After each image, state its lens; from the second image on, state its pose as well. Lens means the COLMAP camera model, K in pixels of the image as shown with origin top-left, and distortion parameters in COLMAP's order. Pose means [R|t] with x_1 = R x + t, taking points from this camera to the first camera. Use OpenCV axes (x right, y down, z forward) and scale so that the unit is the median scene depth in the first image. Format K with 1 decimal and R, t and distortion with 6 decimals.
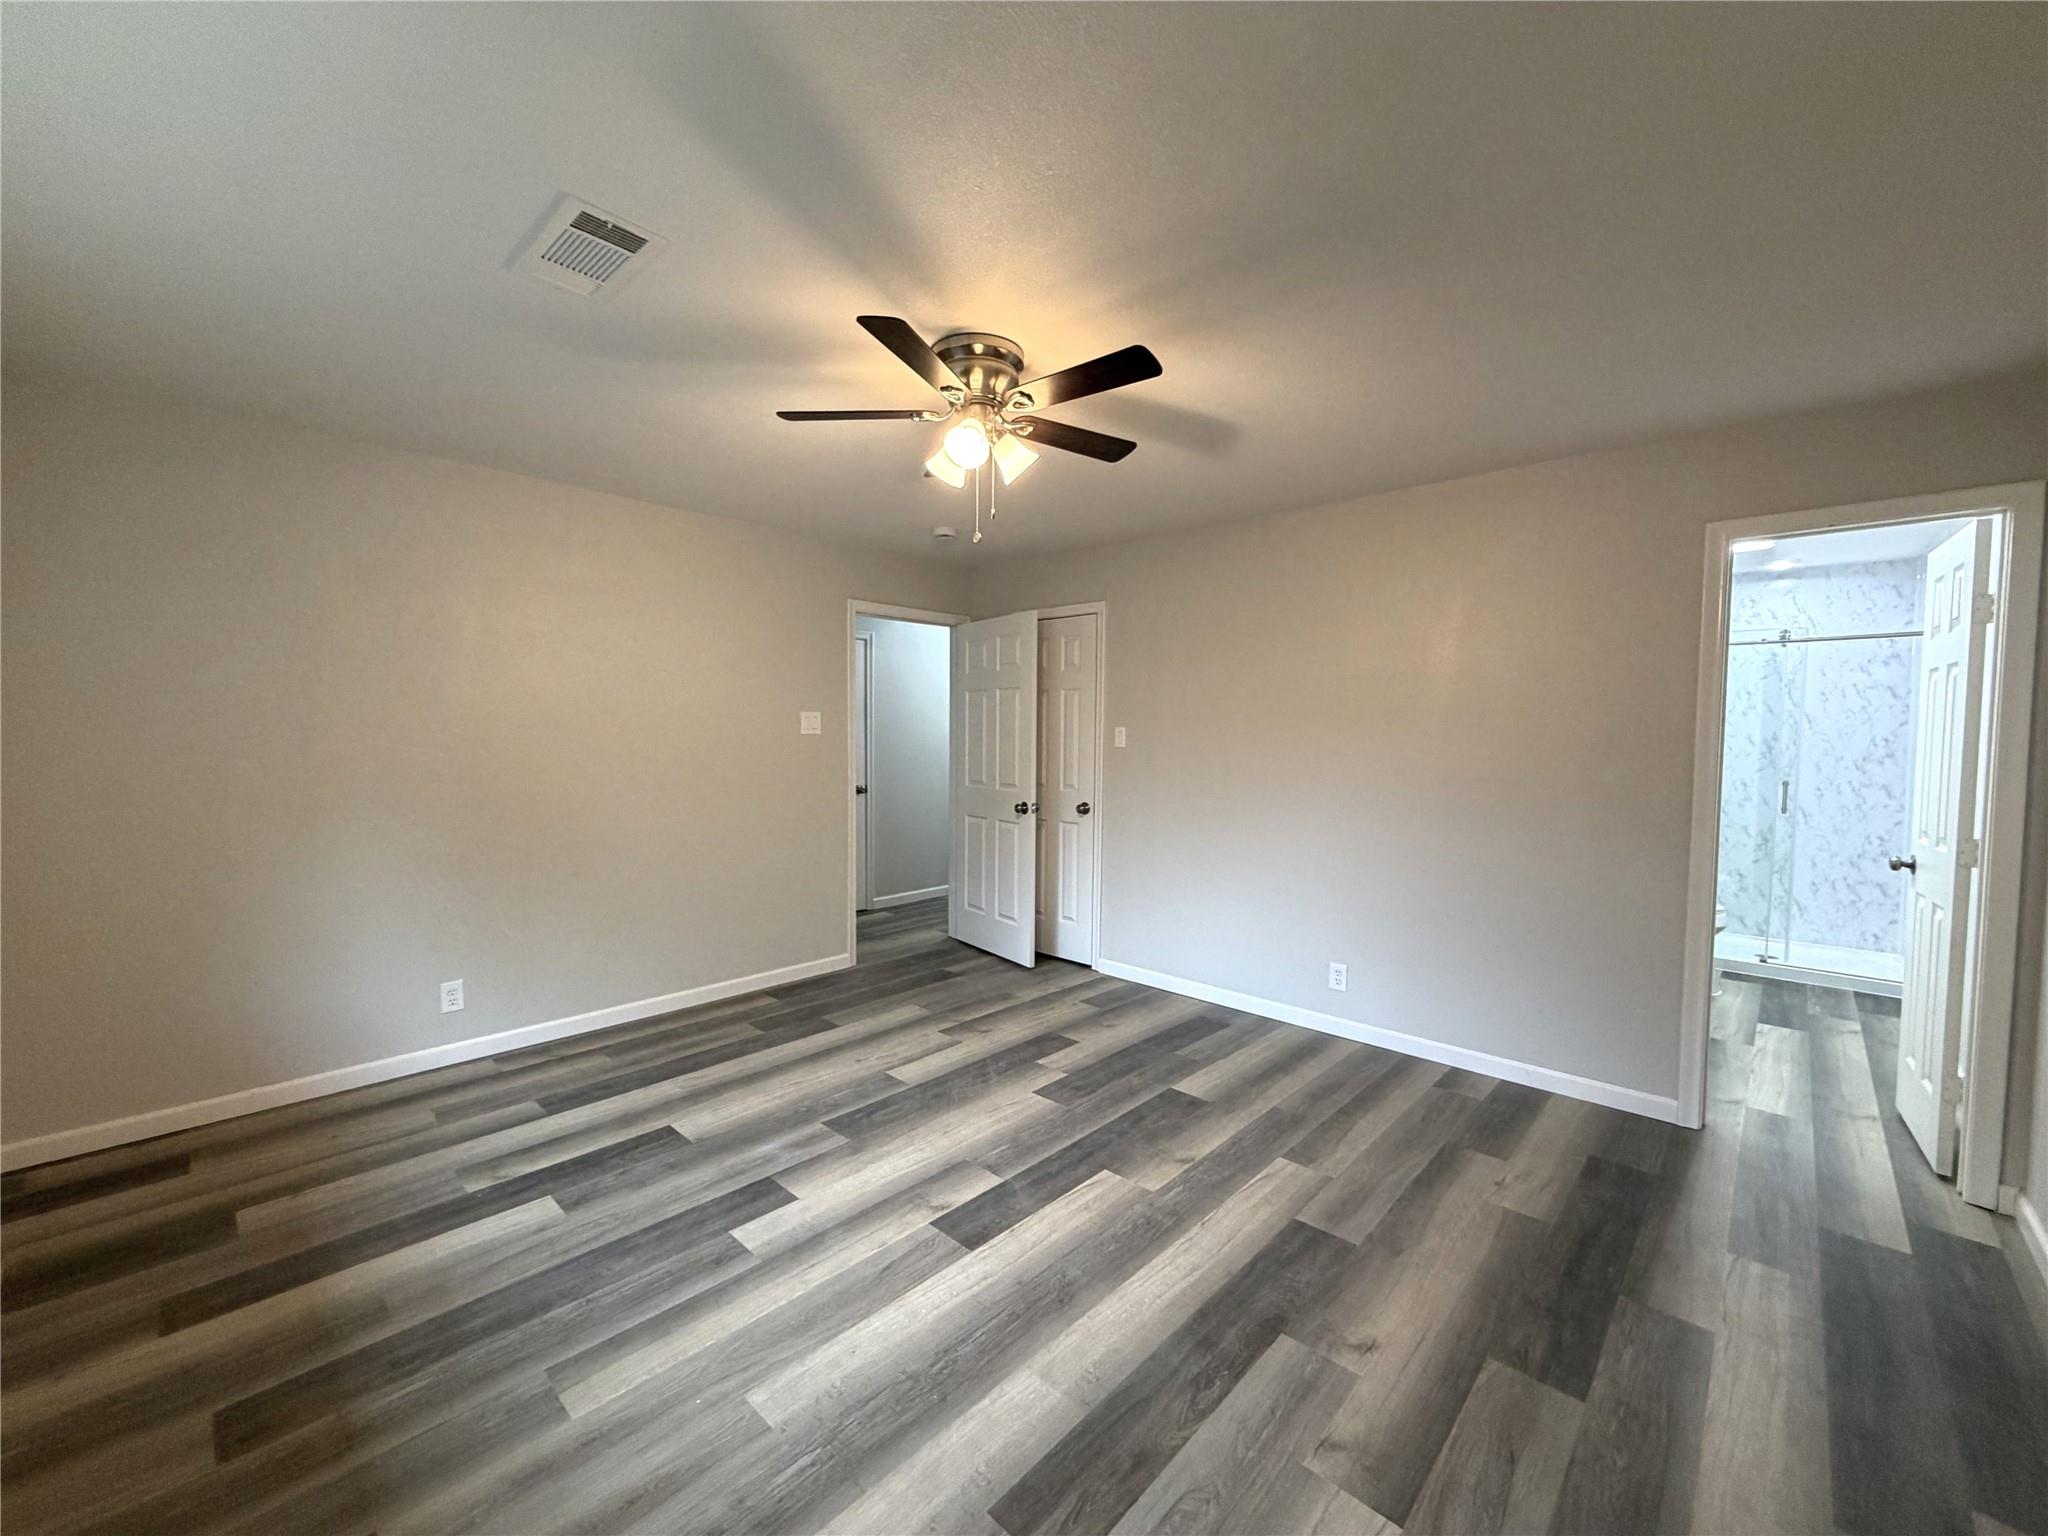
lens RADIAL K [[817.8, 0, 1024.9], [0, 817.8, 771.7], [0, 0, 1]] dist [0.000617, 0.000069]
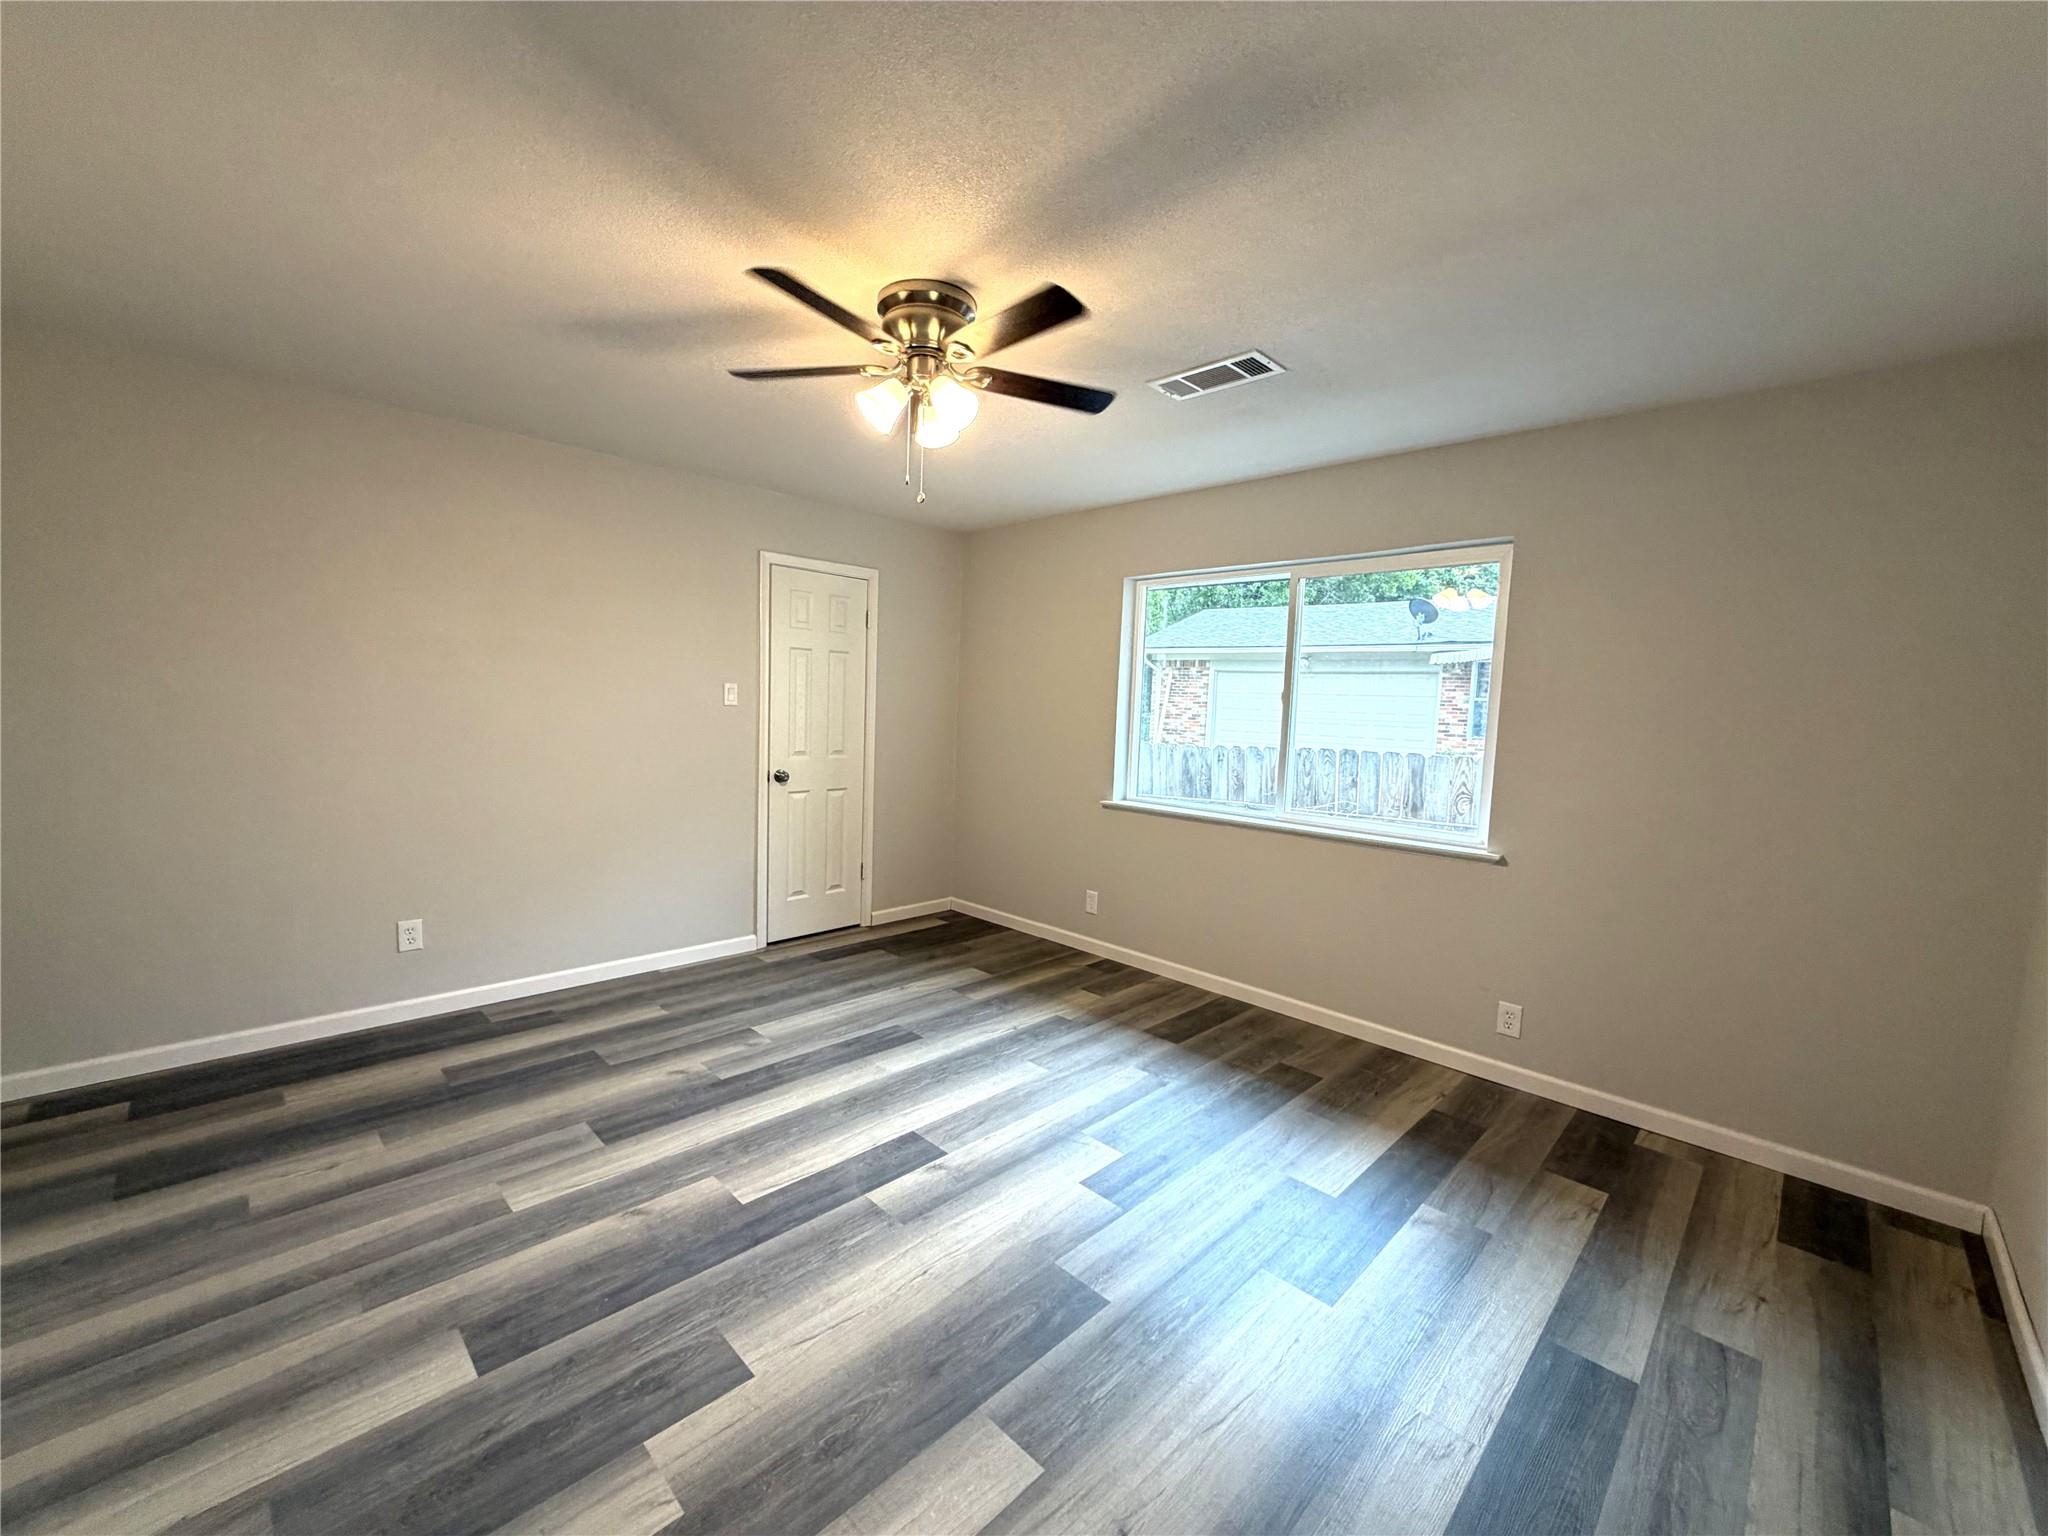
lens RADIAL K [[817.8, 0, 1029.3], [0, 817.8, 778.7], [0, 0, 1]] dist [0.000617, 0.000069]
pose [[-0.998657, -0.049201, 0.016251, -0.207531], [-0.046393, 0.988711, 0.142469, -0.099294], [-0.023077, 0.141523, -0.989666, 1.909865]]
